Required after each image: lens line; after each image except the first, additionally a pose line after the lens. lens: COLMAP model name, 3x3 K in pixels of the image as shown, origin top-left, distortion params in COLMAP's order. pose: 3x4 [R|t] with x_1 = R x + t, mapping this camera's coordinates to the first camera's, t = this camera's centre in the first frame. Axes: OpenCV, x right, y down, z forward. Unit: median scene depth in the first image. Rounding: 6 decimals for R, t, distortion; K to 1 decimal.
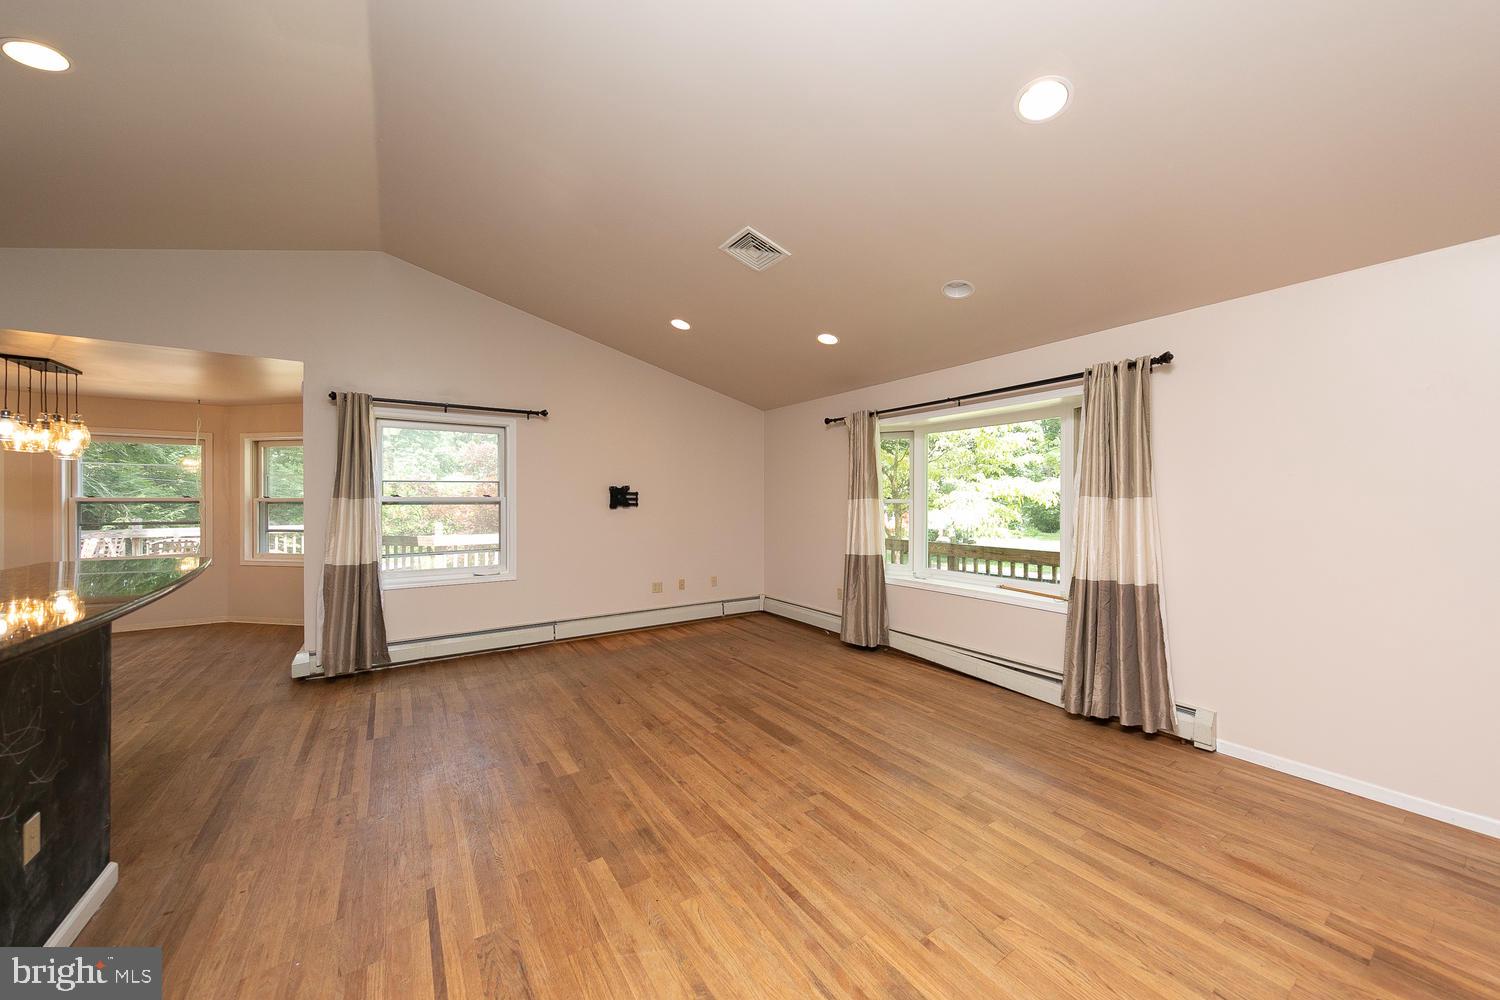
lens RADIAL K [[528.2, 0, 759.4], [0, 528.2, 499.0], [0, 0, 1]] dist [0.003223, -0.000218]
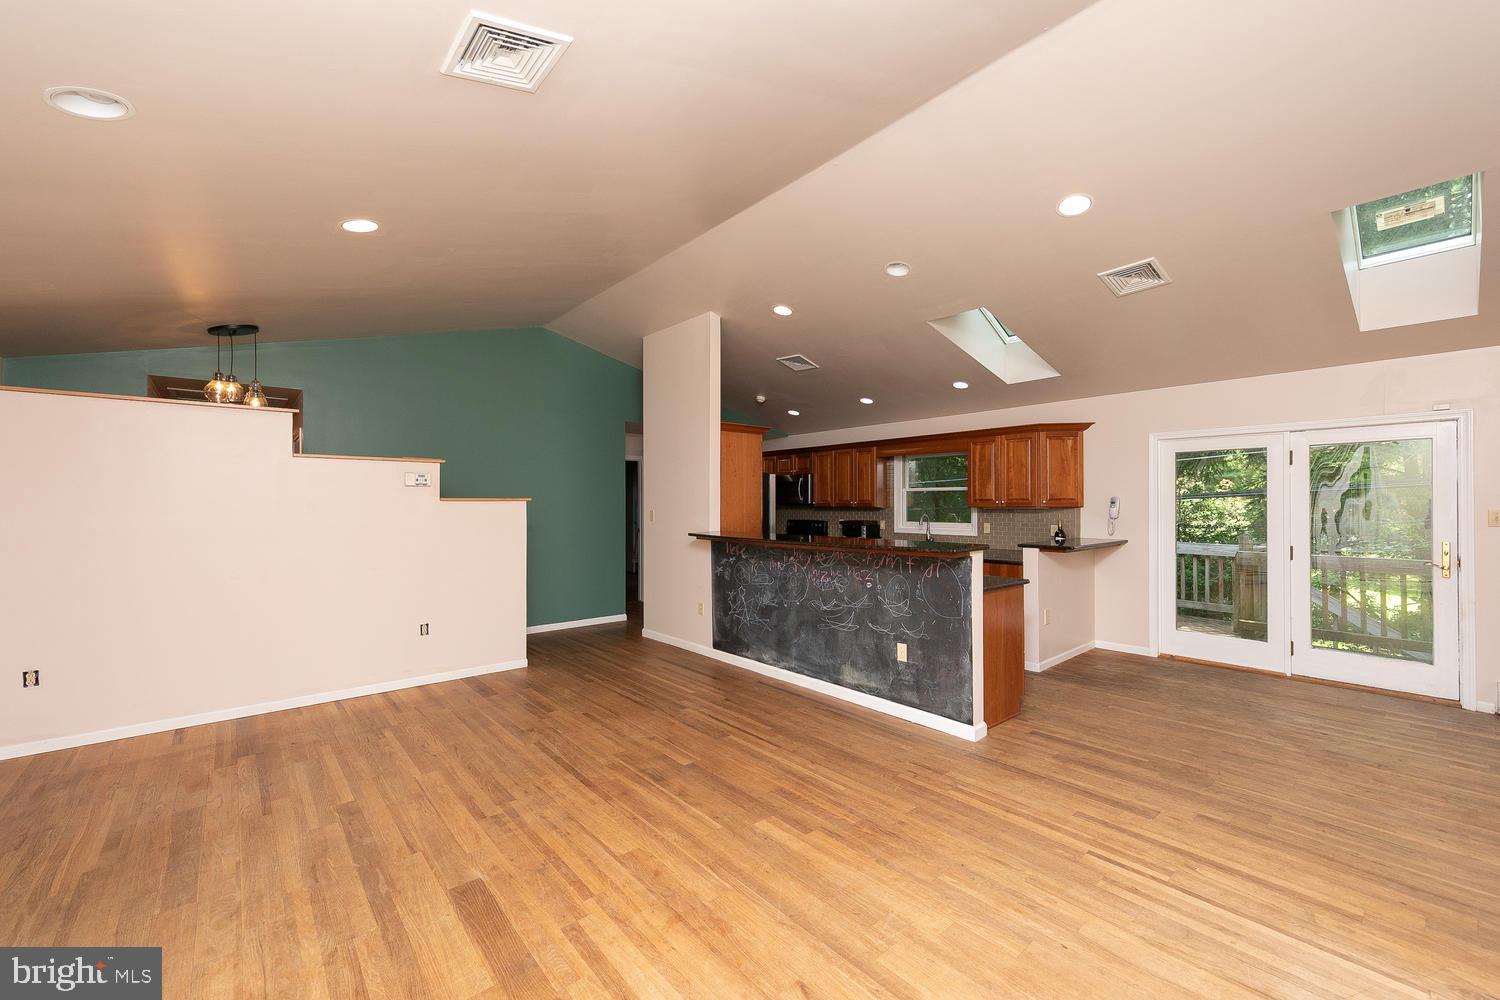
lens RADIAL K [[605.7, 0, 750.0], [0, 605.7, 500.0], [0, 0, 1]] dist [0.003712, 0.000242]
pose [[-0.994800, 0.003243, -0.101799, -0.186537], [0.004183, 0.999951, -0.009024, -0.007404], [0.101765, -0.009402, -0.994764, 1.586876]]
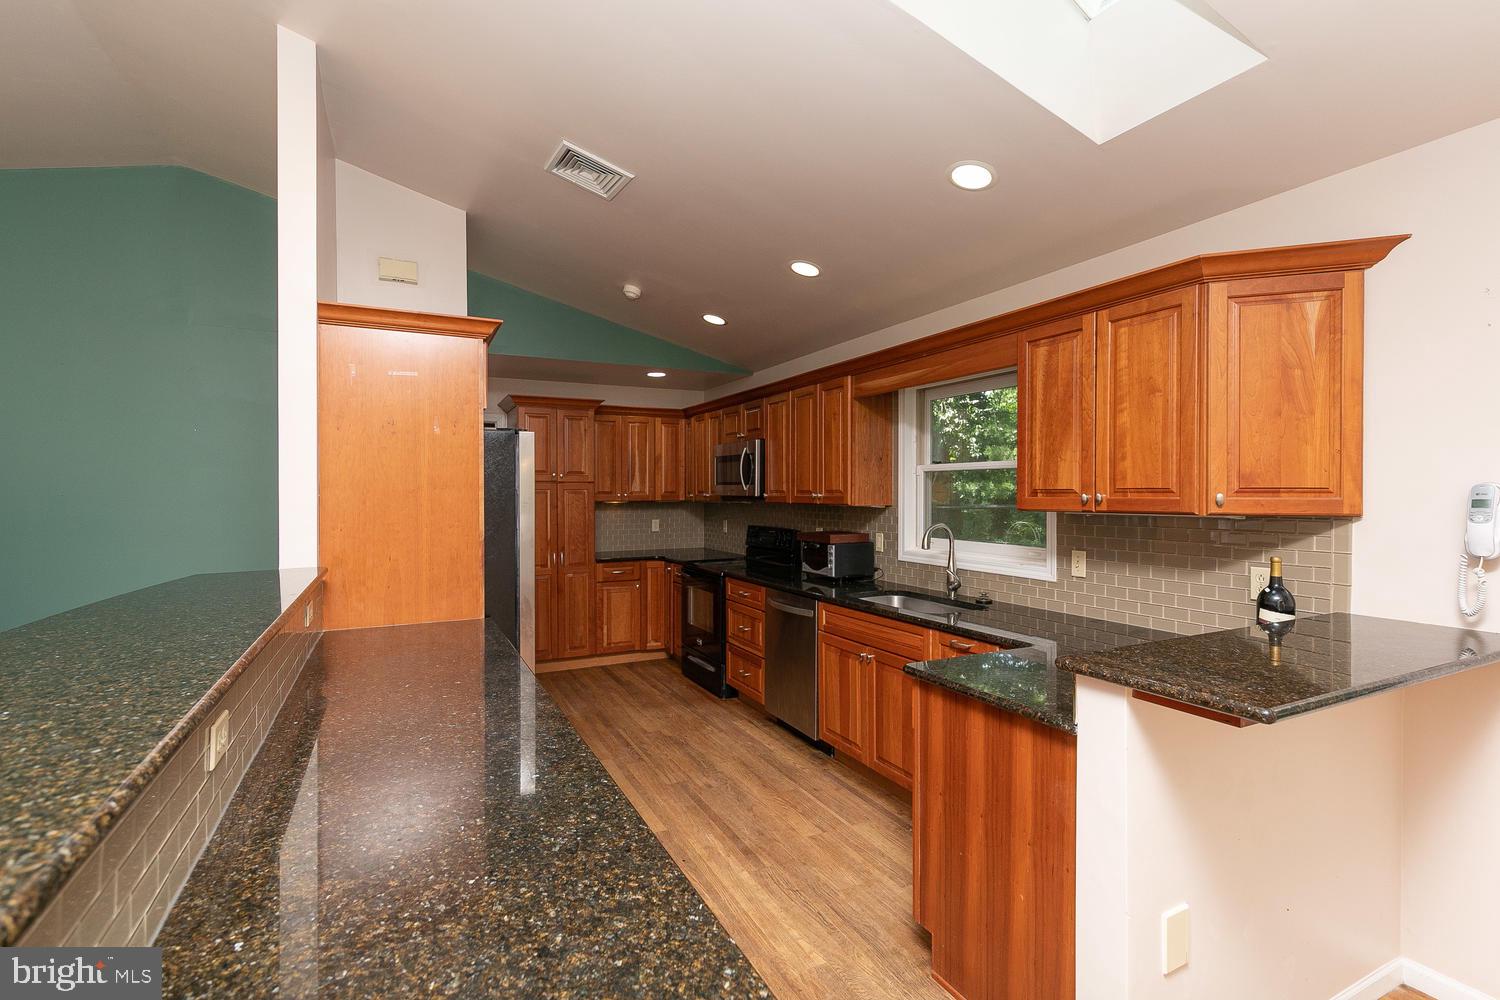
lens RADIAL K [[706.7, 0, 754.9], [0, 706.7, 494.5], [0, 0, 1]] dist [-0.000317, 0.000008]
pose [[-0.990271, 0.001318, 0.139143, -0.879300], [0.001669, 0.999996, 0.002408, -0.021882], [-0.139139, 0.002617, -0.990269, 0.633850]]
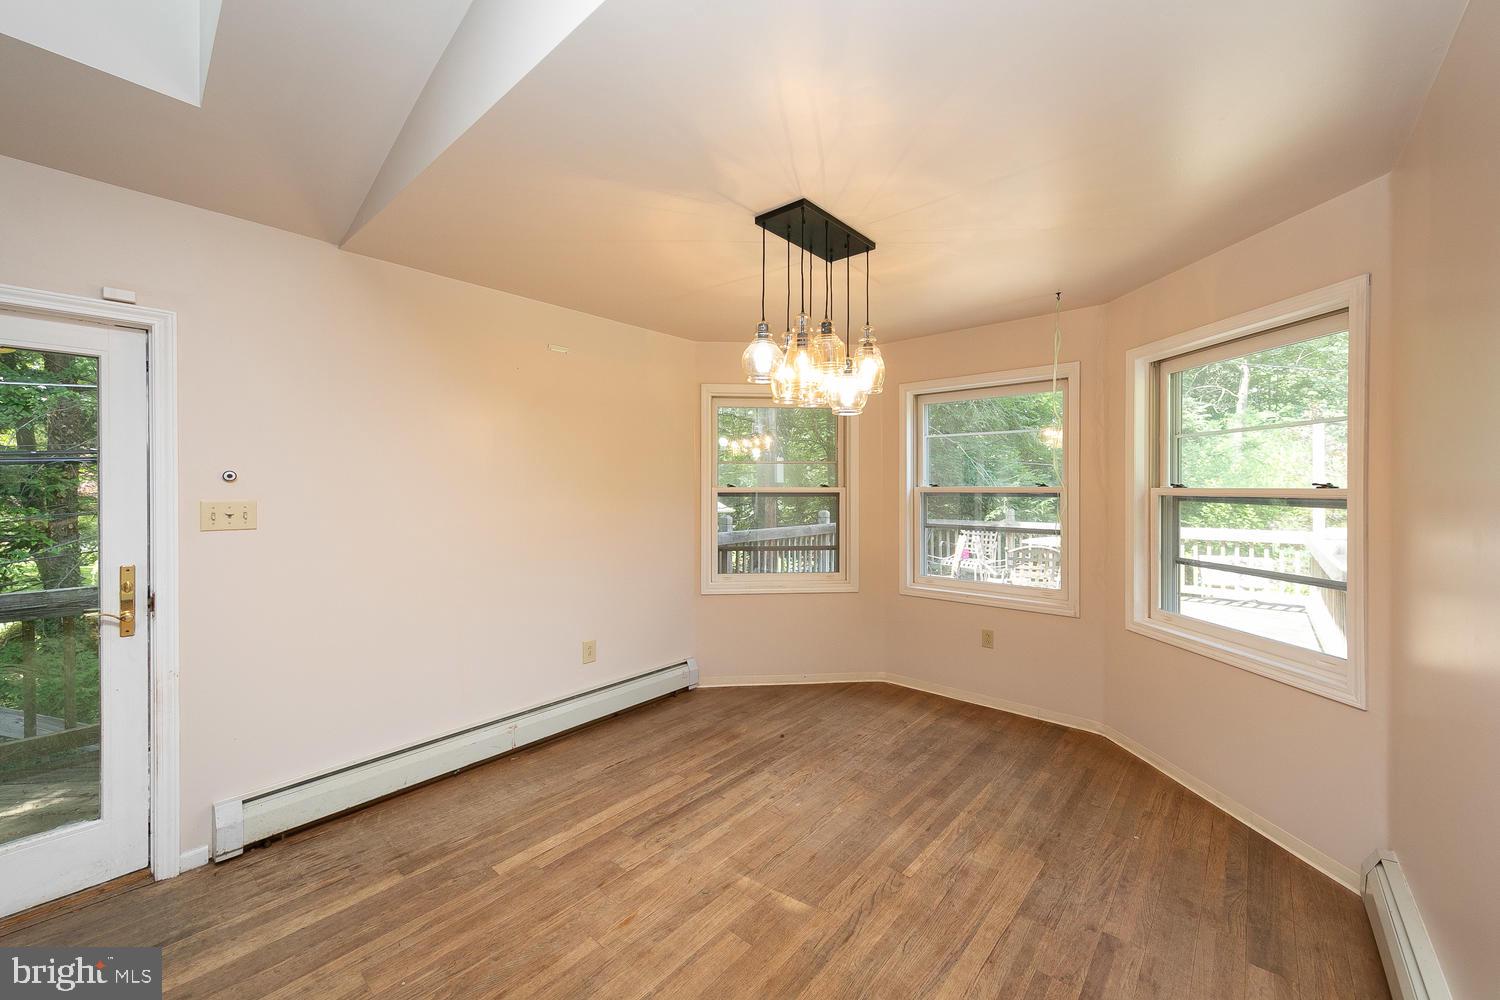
lens RADIAL K [[576.5, 0, 748.1], [0, 576.5, 490.1], [0, 0, 1]] dist [0.001761, 0.000114]
pose [[0.245377, 0.004904, -0.969415, -0.996165], [0.003556, 0.999976, 0.005959, -0.007263], [0.969421, -0.004909, 0.245354, 0.965228]]
